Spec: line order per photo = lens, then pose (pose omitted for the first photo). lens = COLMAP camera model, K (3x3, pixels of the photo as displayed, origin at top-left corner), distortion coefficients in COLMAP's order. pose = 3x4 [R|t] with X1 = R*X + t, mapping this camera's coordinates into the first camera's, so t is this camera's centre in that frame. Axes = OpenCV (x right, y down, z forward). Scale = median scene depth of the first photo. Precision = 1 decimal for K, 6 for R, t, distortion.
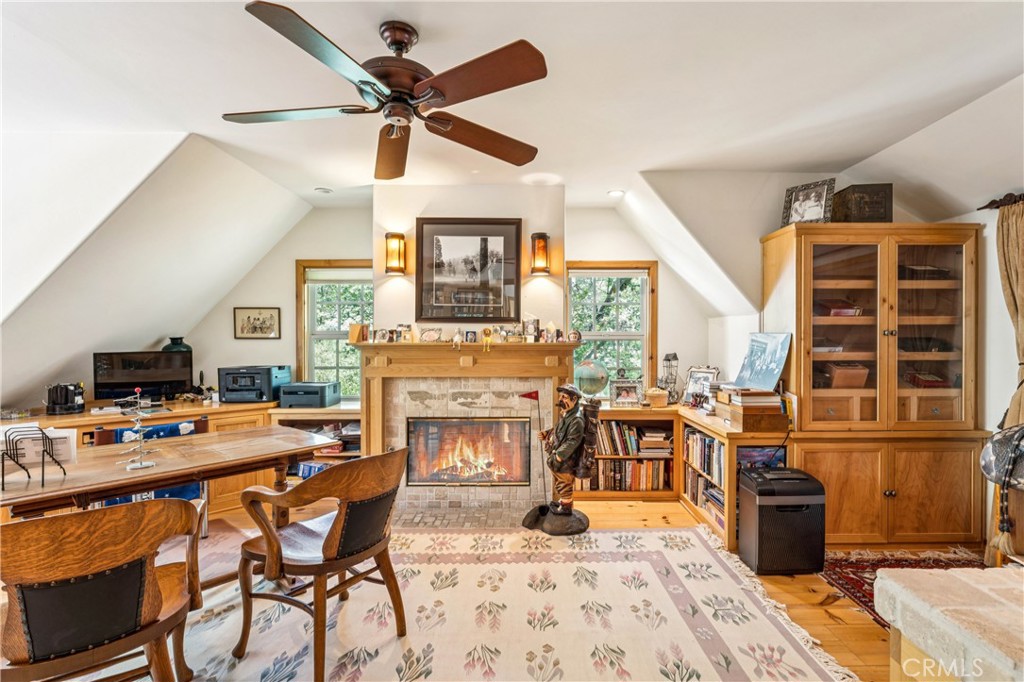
lens RADIAL K [[481.6, 0, 536.4], [0, 481.6, 342.2], [0, 0, 1]] dist [-0.000176, 0.000144]
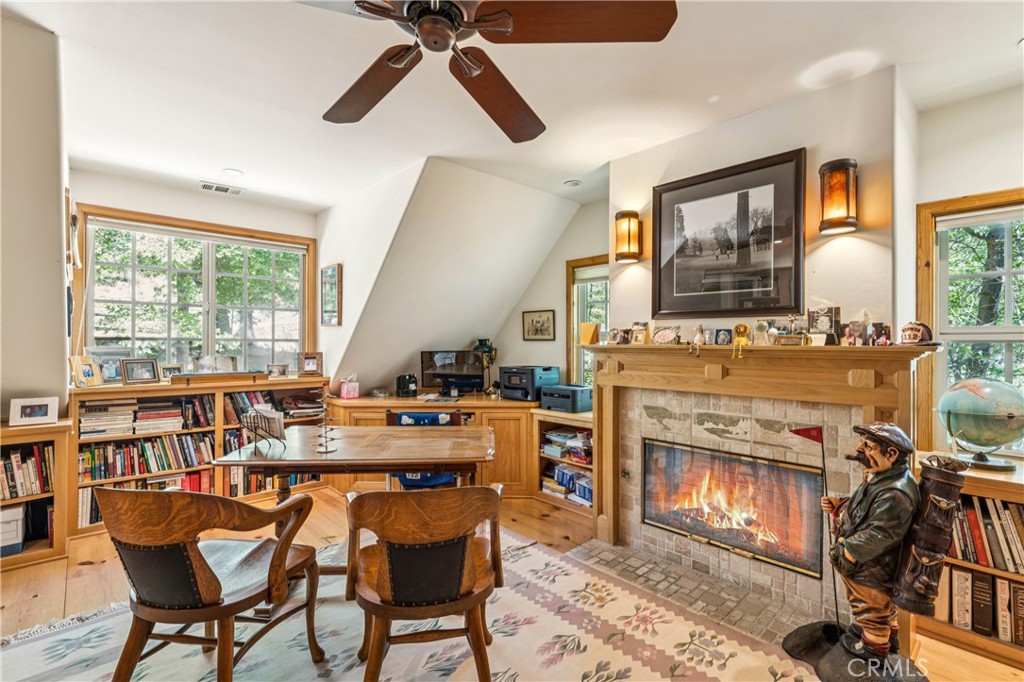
lens RADIAL K [[467.3, 0, 507.4], [0, 467.3, 340.3], [0, 0, 1]] dist [-0.001627, -0.000136]
pose [[0.668493, -0.001656, -0.743717, 0.161872], [-0.004724, 0.999968, -0.006473, -0.000355], [0.743704, 0.007841, 0.668463, 0.308434]]
